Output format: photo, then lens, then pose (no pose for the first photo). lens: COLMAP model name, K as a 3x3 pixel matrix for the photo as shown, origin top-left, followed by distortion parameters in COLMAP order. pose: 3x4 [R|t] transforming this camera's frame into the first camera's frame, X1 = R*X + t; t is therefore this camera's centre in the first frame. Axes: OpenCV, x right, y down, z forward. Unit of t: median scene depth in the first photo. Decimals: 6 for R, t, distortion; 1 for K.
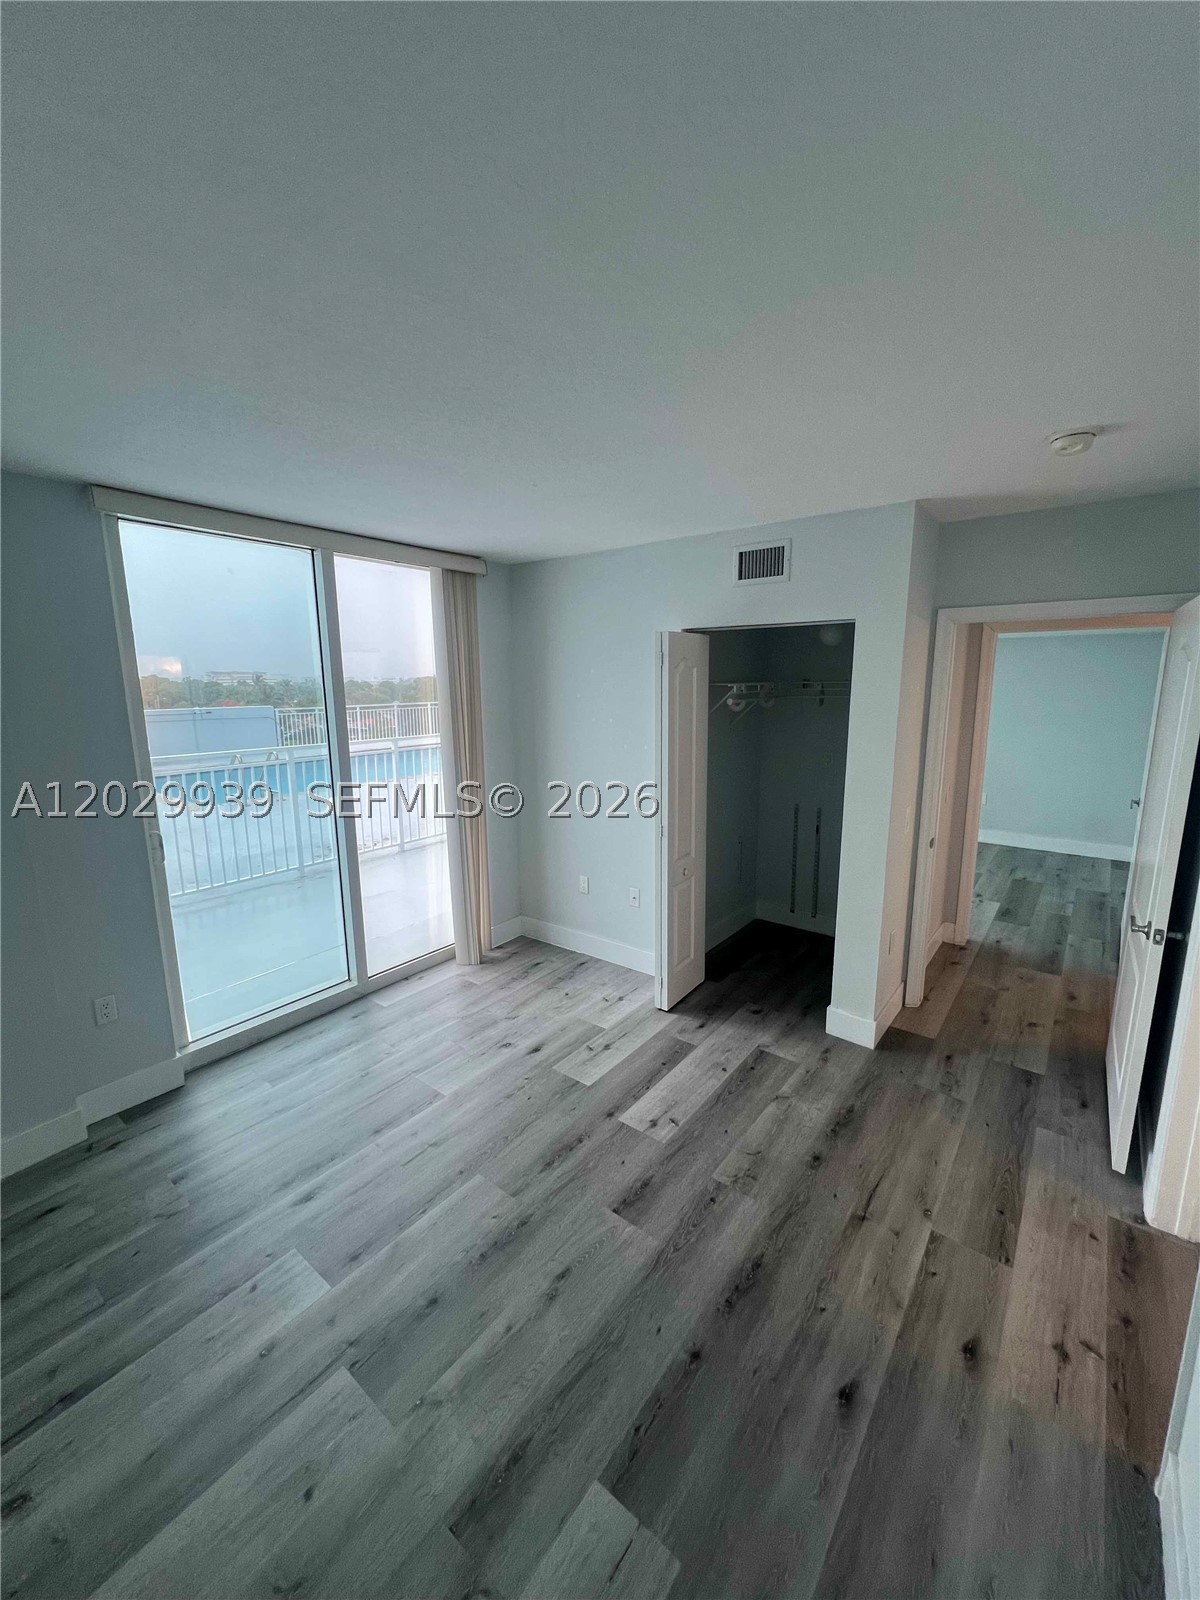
lens RADIAL K [[637.4, 0, 600.4], [0, 637.4, 797.2], [0, 0, 1]] dist [-0.000127, 0.000357]
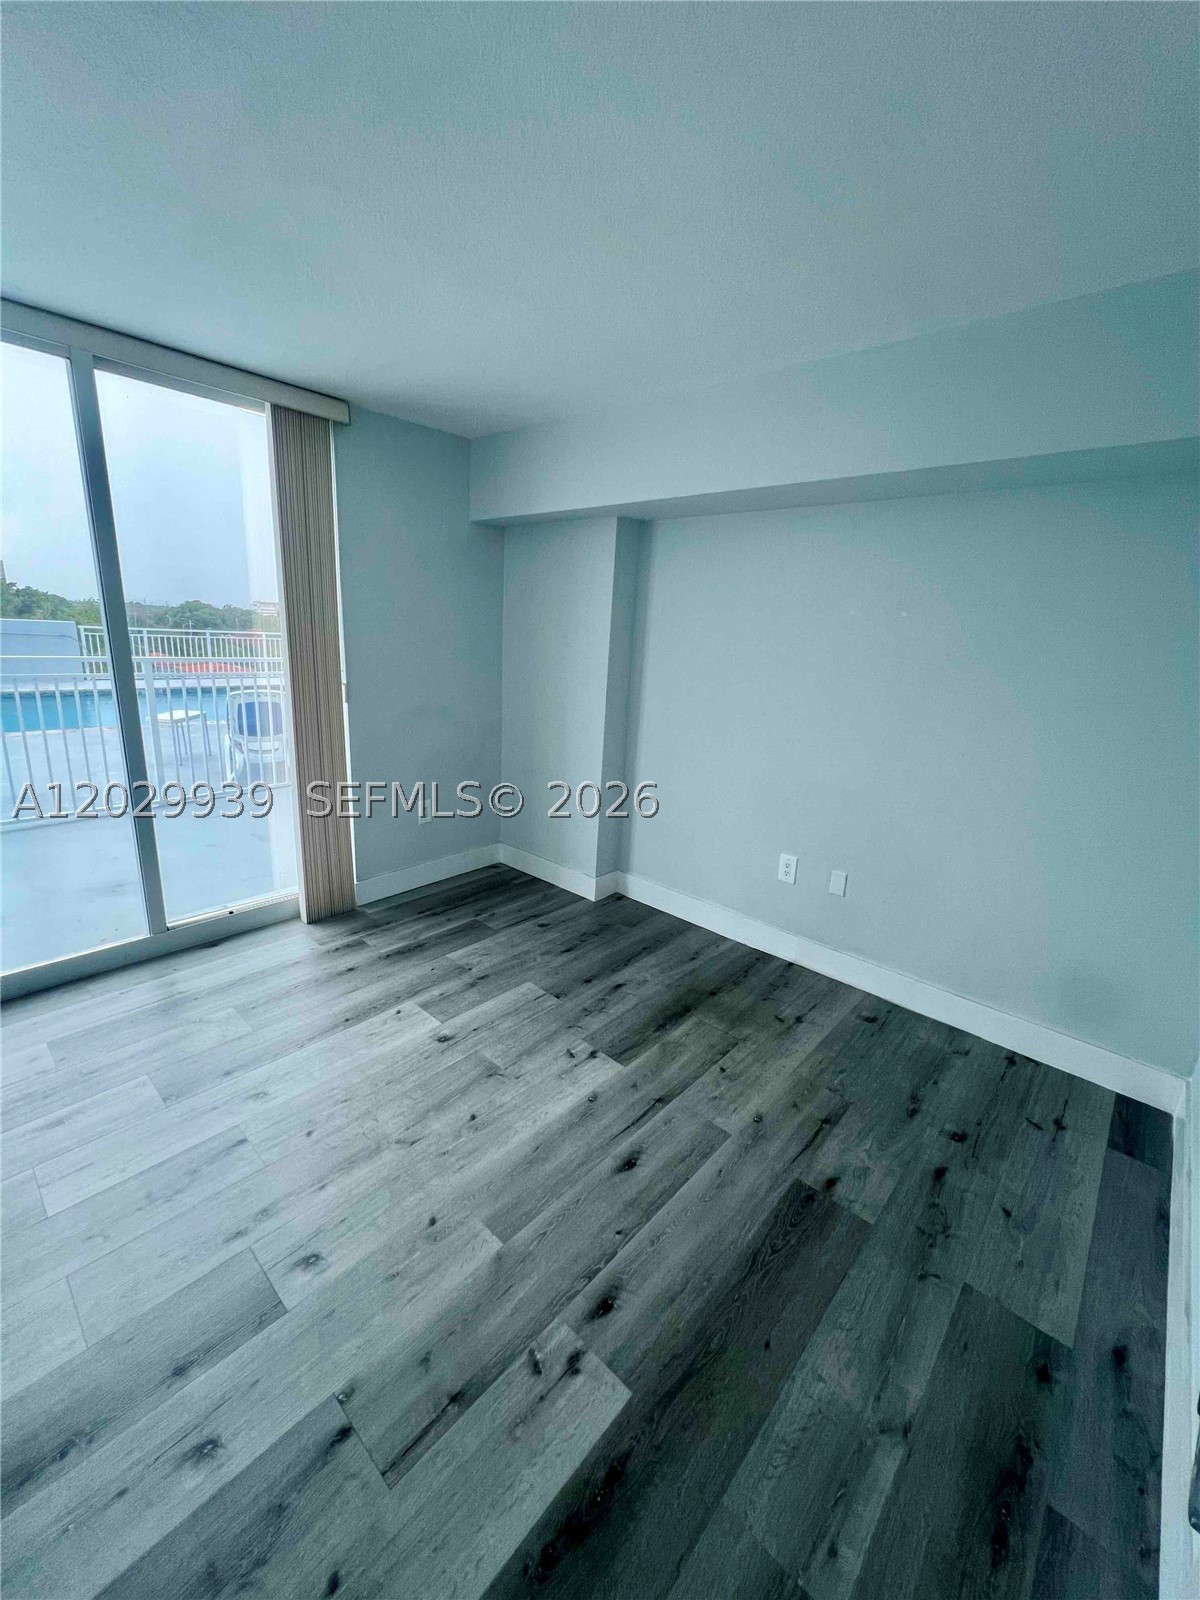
lens RADIAL K [[637.4, 0, 600.4], [0, 637.4, 797.2], [0, 0, 1]] dist [-0.000127, 0.000357]
pose [[0.993884, 0.100693, -0.045331, 0.515421], [-0.094865, 0.988682, 0.116229, -0.096850], [0.056521, -0.111218, 0.992187, 0.652368]]
